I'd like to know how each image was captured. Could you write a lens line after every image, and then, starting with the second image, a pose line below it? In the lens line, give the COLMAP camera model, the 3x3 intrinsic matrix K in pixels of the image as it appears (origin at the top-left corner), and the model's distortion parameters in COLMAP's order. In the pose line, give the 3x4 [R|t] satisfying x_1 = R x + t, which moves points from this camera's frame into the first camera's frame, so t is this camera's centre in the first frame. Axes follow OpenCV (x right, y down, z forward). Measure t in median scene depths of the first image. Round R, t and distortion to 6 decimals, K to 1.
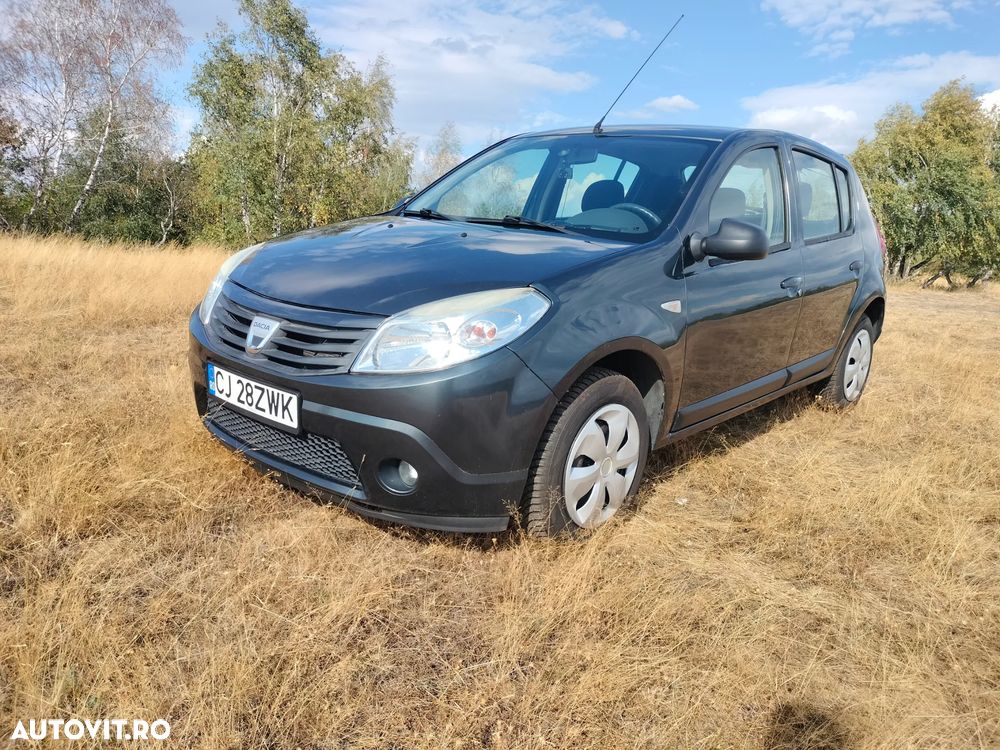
lens RADIAL K [[765.6, 0, 496.5], [0, 765.6, 378.3], [0, 0, 1]] dist [0.064500, -0.065547]
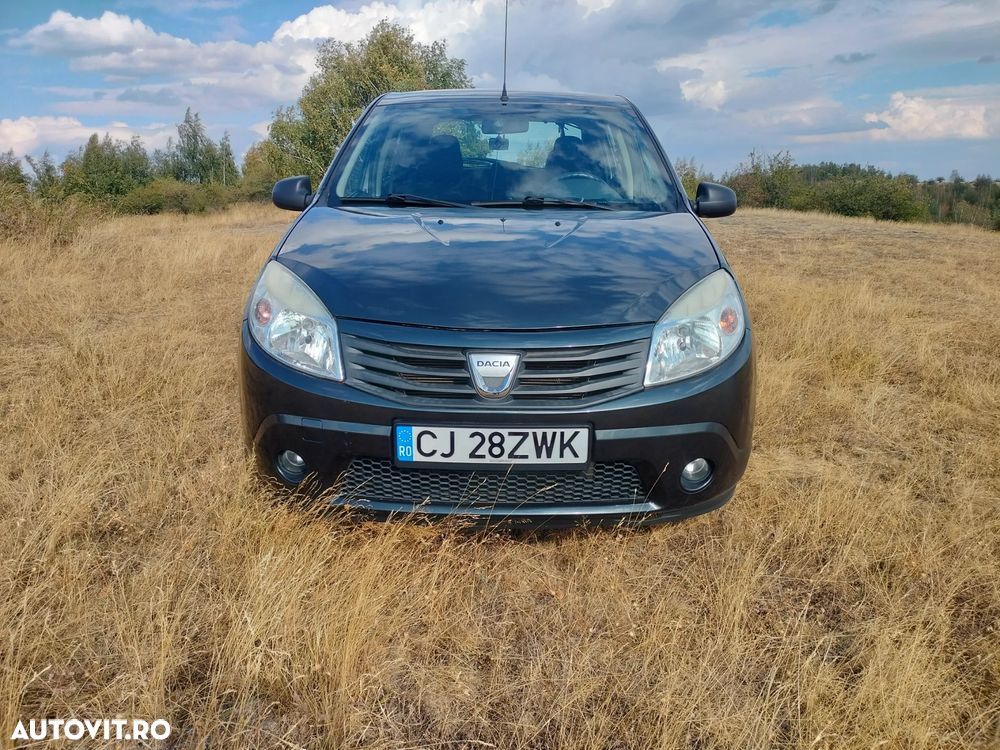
lens RADIAL K [[765.6, 0, 496.5], [0, 765.6, 378.3], [0, 0, 1]] dist [0.064500, -0.065547]
pose [[0.759997, -0.241938, 0.603217, -0.782750], [0.191860, 0.970285, 0.147436, -0.169568], [-0.620963, 0.003682, 0.783831, 0.314263]]
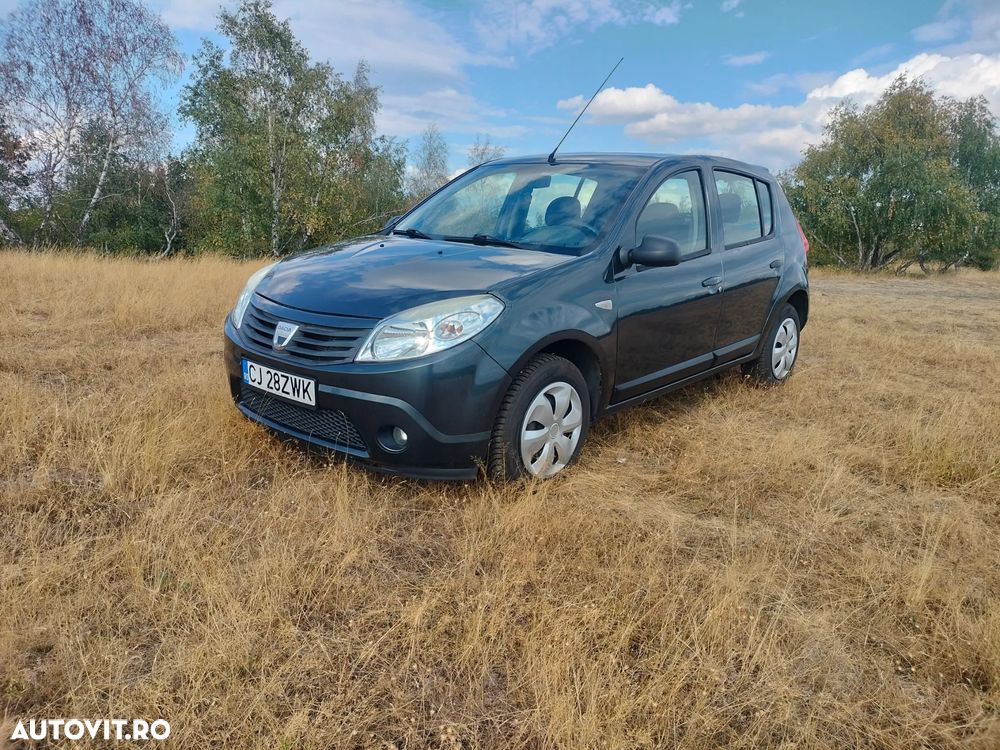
lens RADIAL K [[765.6, 0, 496.5], [0, 765.6, 378.3], [0, 0, 1]] dist [0.064500, -0.065547]
pose [[0.999625, -0.027204, 0.003025, 0.044209], [0.027190, 0.999619, 0.004814, 0.018220], [-0.003155, -0.004730, 0.999984, -0.286439]]
